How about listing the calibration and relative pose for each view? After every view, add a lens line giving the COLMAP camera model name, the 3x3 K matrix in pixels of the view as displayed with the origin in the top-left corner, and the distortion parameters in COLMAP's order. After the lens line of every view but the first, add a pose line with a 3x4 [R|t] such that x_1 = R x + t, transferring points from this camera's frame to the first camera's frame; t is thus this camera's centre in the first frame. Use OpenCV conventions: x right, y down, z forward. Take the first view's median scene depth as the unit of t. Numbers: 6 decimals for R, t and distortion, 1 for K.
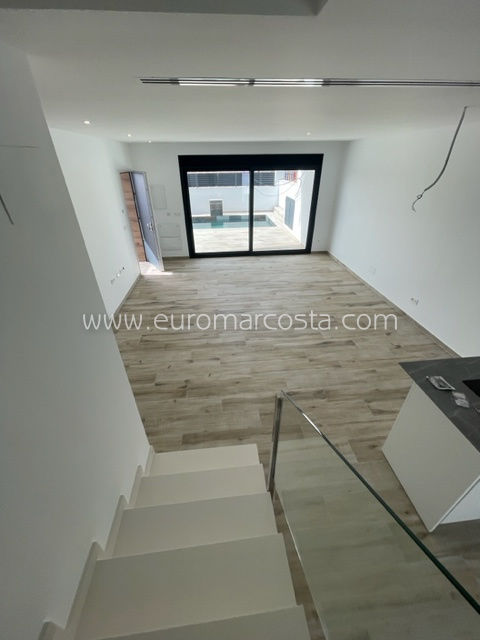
lens RADIAL K [[258.2, 0, 240.0], [0, 258.2, 320.0], [0, 0, 1]] dist [-0.002161, -0.000119]
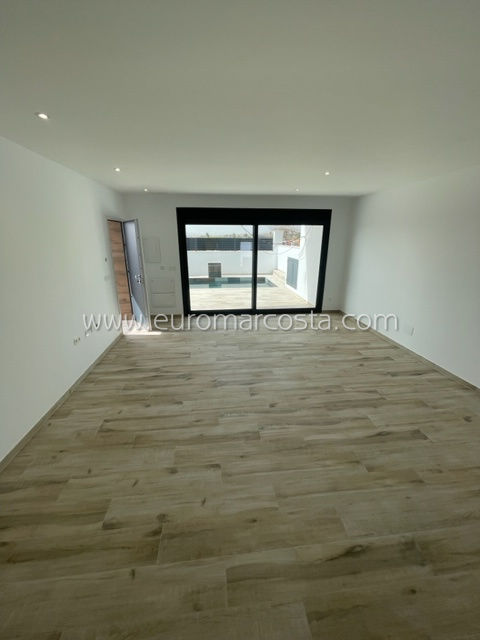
lens RADIAL K [[258.2, 0, 240.0], [0, 258.2, 320.0], [0, 0, 1]] dist [-0.002161, -0.000119]
pose [[0.999779, 0.007165, 0.019761, -0.035054], [-0.002146, 0.969988, -0.243143, -0.027075], [-0.020911, 0.243047, 0.969789, 0.238643]]
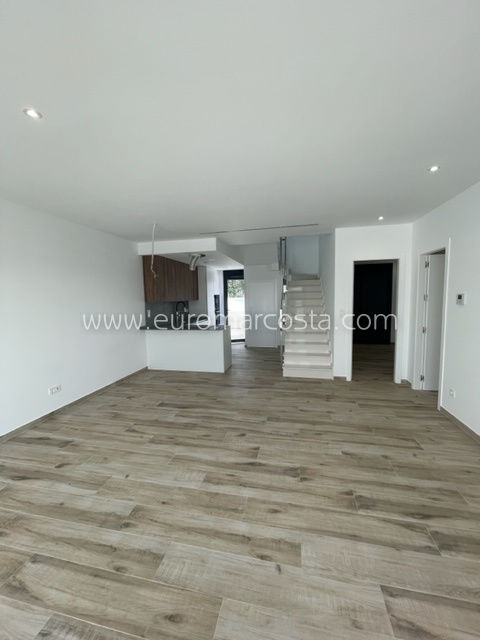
lens RADIAL K [[258.2, 0, 240.0], [0, 258.2, 320.0], [0, 0, 1]] dist [-0.002161, -0.000119]
pose [[-0.952228, 0.002076, 0.305382, -0.122942], [0.185952, 0.797170, 0.574406, -0.540672], [-0.242249, 0.603752, -0.759473, 1.182700]]
